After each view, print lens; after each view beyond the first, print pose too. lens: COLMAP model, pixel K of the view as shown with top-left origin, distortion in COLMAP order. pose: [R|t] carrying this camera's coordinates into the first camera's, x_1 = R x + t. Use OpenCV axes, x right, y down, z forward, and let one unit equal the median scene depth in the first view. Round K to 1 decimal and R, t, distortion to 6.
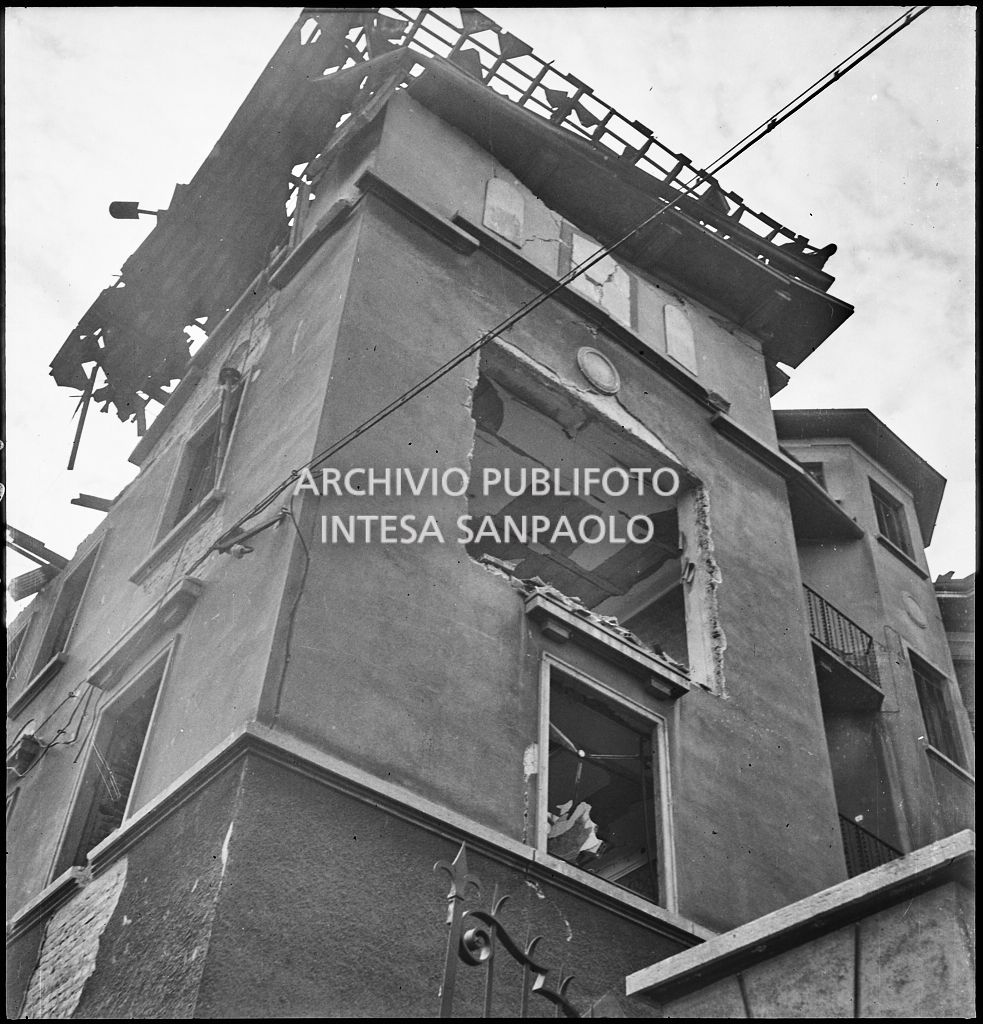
lens RADIAL K [[1311.7, 0, 491.9], [0, 1311.7, 513.2], [0, 0, 1]] dist [0.010556, 0.000000]
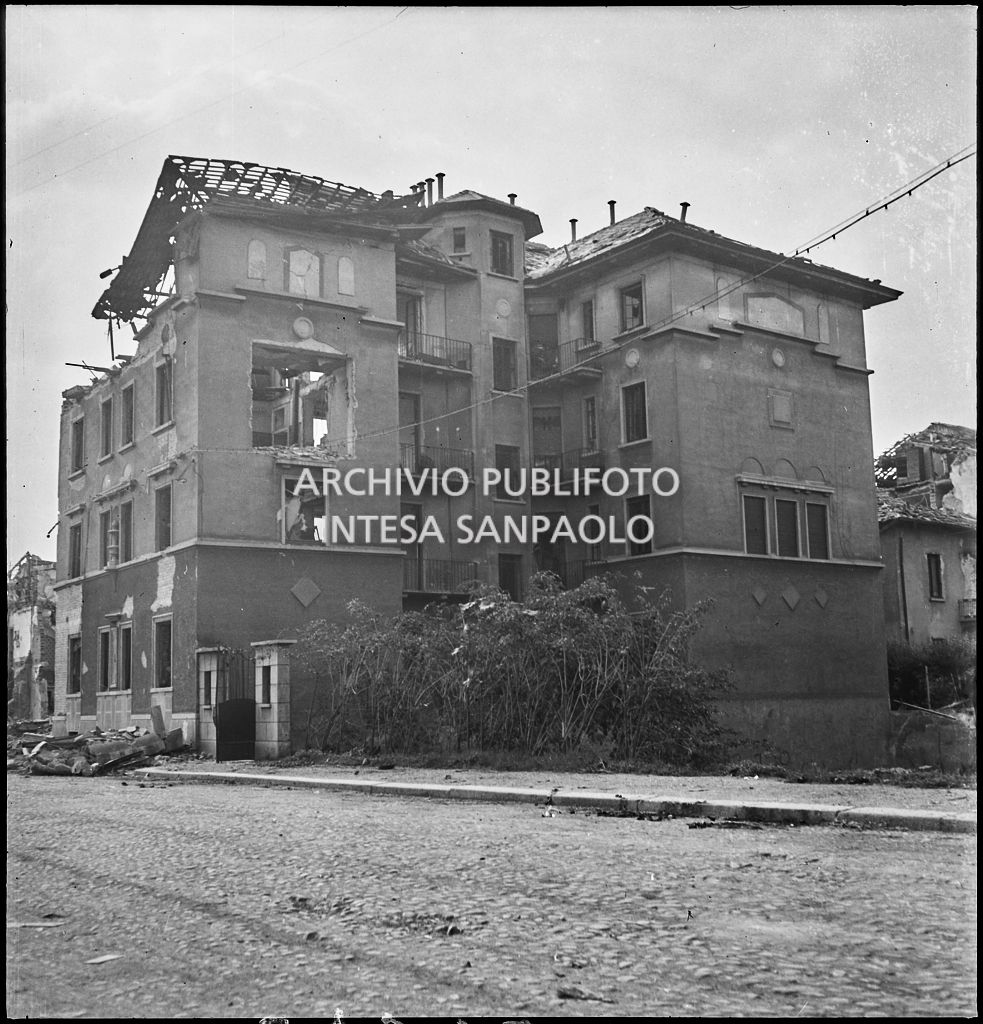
lens RADIAL K [[1311.7, 0, 491.3], [0, 1311.7, 513.3], [0, 0, 1]] dist [0.010556, 0.000000]
pose [[0.993256, -0.087371, -0.076221, 0.575179], [0.115508, 0.802726, 0.585055, -1.205463], [0.010068, -0.589913, 0.807404, -1.221119]]
